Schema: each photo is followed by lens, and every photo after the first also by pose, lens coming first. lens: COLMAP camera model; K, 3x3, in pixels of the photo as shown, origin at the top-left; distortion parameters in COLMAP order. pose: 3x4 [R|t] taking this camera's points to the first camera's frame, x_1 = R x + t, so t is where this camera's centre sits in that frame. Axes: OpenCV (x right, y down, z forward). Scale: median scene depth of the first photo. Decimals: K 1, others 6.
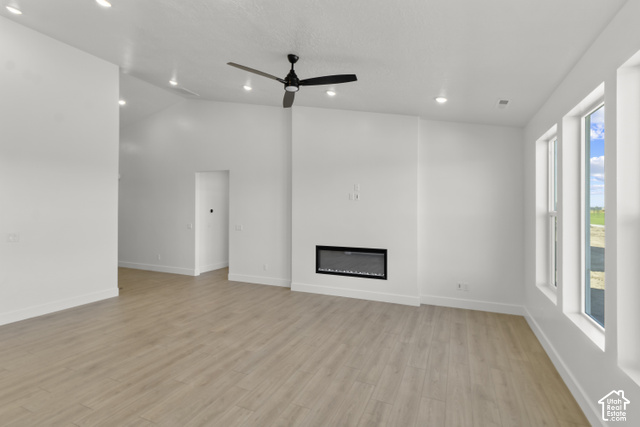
lens RADIAL K [[302.8, 0, 322.7], [0, 302.8, 208.5], [0, 0, 1]] dist [0.005137, 0.001048]
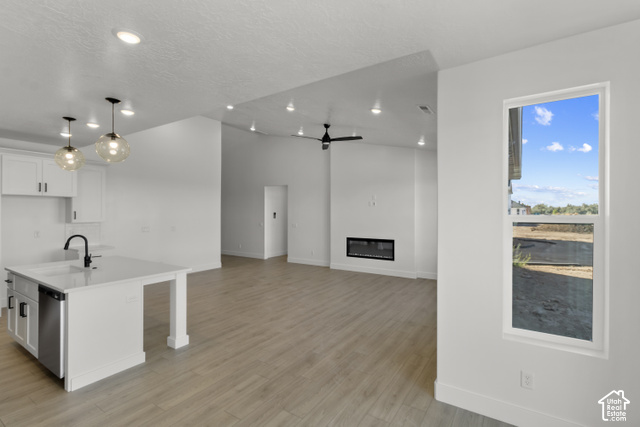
lens RADIAL K [[302.8, 0, 317.6], [0, 302.8, 212.0], [0, 0, 1]] dist [0.005137, 0.001048]
pose [[0.984101, -0.001124, -0.177607, 0.109119], [0.001358, 0.999998, 0.001196, -0.001374], [0.177606, -0.001418, 0.984101, -0.501493]]
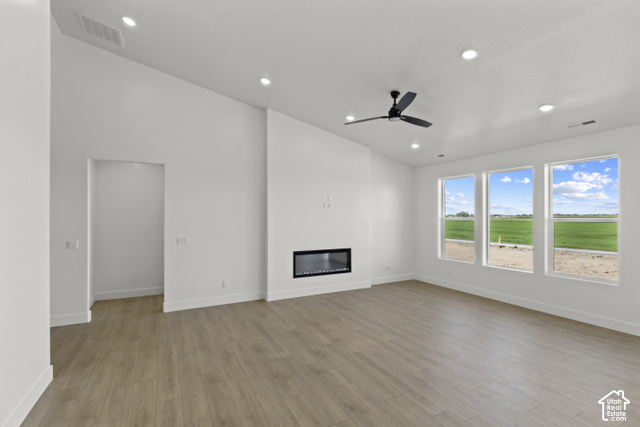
lens RADIAL K [[302.8, 0, 309.4], [0, 302.8, 214.8], [0, 0, 1]] dist [0.005137, 0.001048]
pose [[0.625318, 0.004065, 0.780359, -0.889250], [-0.002519, 0.999992, -0.003191, -0.000232], [-0.780366, 0.000030, 0.625323, 0.345252]]
